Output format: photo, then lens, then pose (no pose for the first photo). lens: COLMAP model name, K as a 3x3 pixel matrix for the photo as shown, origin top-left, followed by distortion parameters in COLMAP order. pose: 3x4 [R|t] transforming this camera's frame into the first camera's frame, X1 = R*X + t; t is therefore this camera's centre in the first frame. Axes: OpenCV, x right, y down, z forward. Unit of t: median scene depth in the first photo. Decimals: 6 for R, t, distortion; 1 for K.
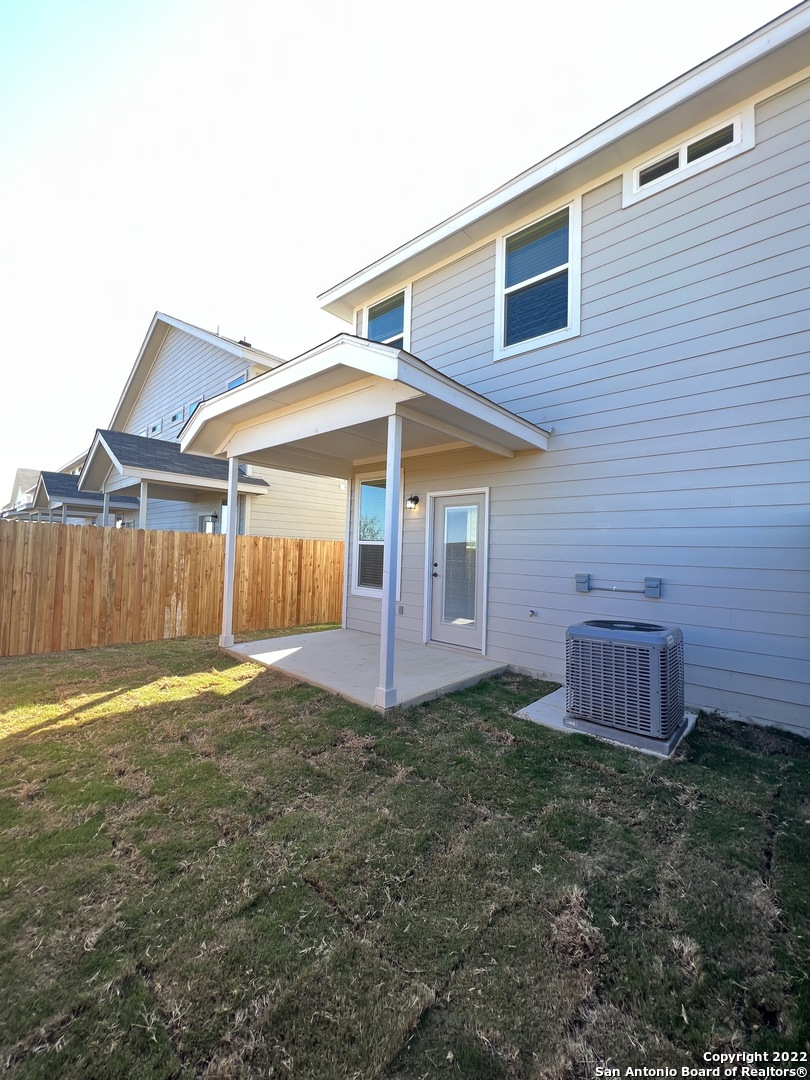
lens RADIAL K [[431.1, 0, 406.5], [0, 431.1, 535.2], [0, 0, 1]] dist [0.002784, -0.000040]
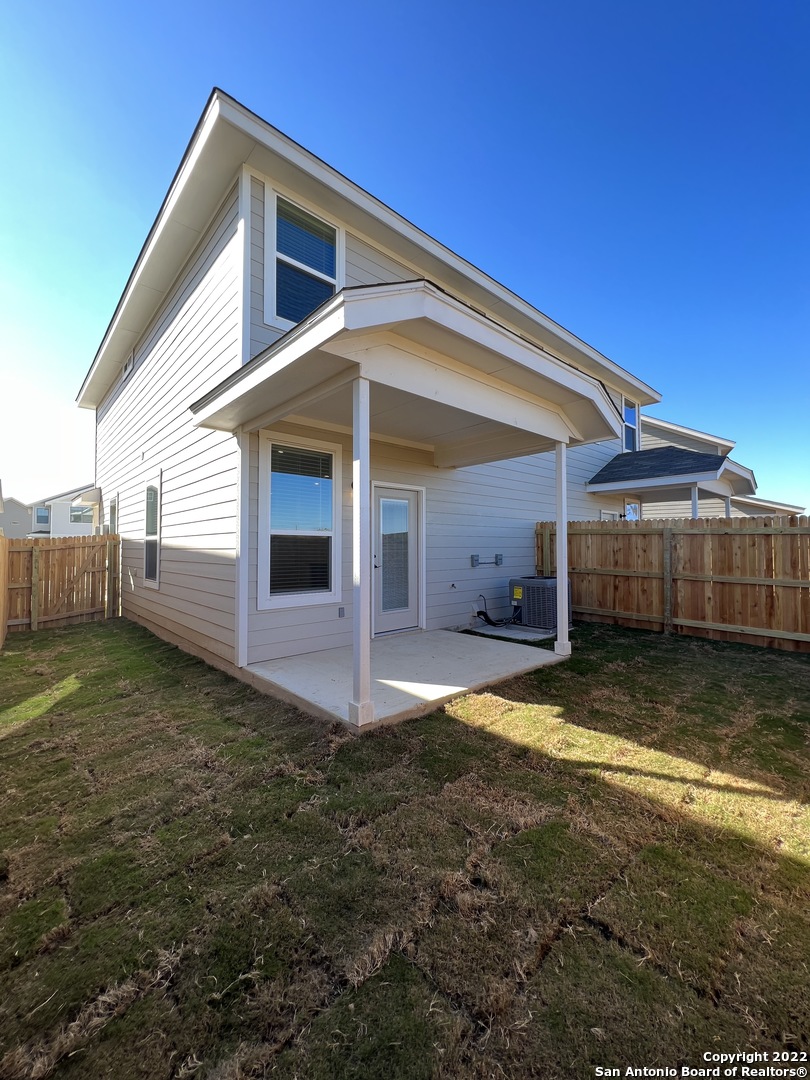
lens RADIAL K [[431.1, 0, 406.5], [0, 431.1, 535.2], [0, 0, 1]] dist [0.002784, -0.000040]
pose [[0.107014, -0.007119, 0.994232, -0.895294], [-0.038995, 0.999175, 0.011352, 0.008375], [-0.993493, -0.039985, 0.106648, 0.834433]]
